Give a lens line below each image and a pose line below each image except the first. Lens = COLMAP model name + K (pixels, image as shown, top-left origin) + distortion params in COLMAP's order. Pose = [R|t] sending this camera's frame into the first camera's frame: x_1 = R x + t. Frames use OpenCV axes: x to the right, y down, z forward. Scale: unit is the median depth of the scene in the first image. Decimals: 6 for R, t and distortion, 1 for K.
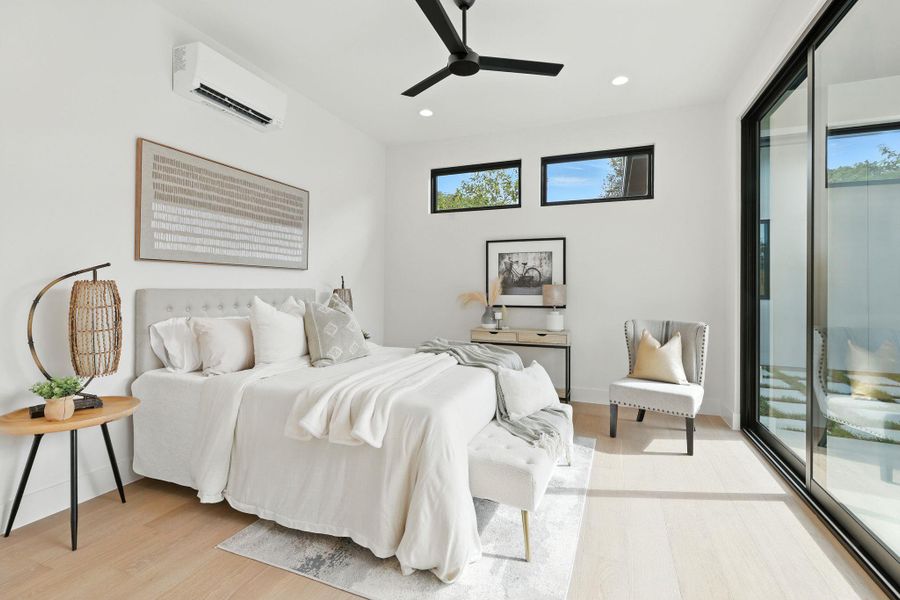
lens RADIAL K [[417.3, 0, 450.6], [0, 417.3, 292.5], [0, 0, 1]] dist [0.003629, 0.000194]
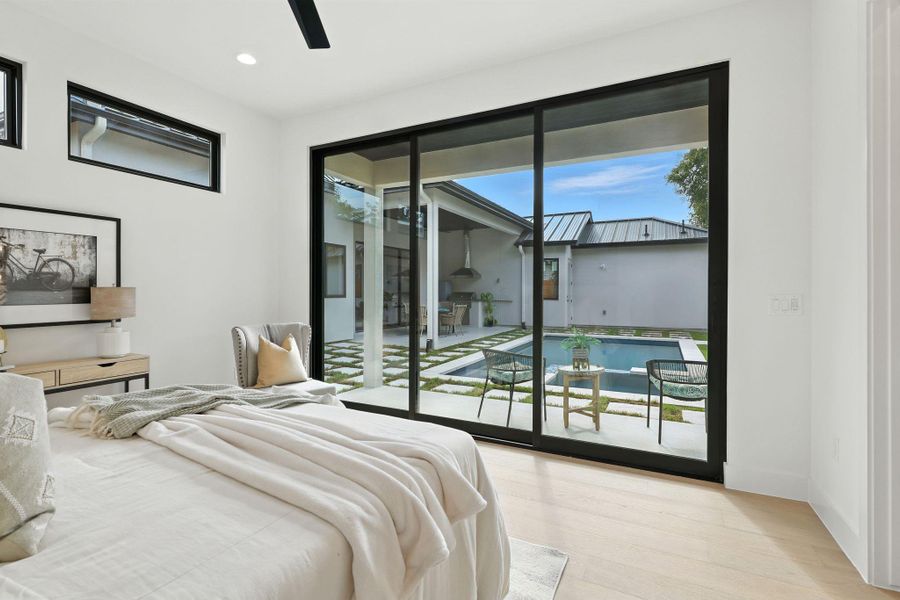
lens RADIAL K [[417.3, 0, 450.5], [0, 417.3, 295.1], [0, 0, 1]] dist [0.003629, 0.000194]
pose [[0.101931, -0.014726, 0.994683, -0.346921], [0.011345, 0.999843, 0.013639, -0.008803], [-0.994727, 0.009895, 0.102082, 0.376379]]
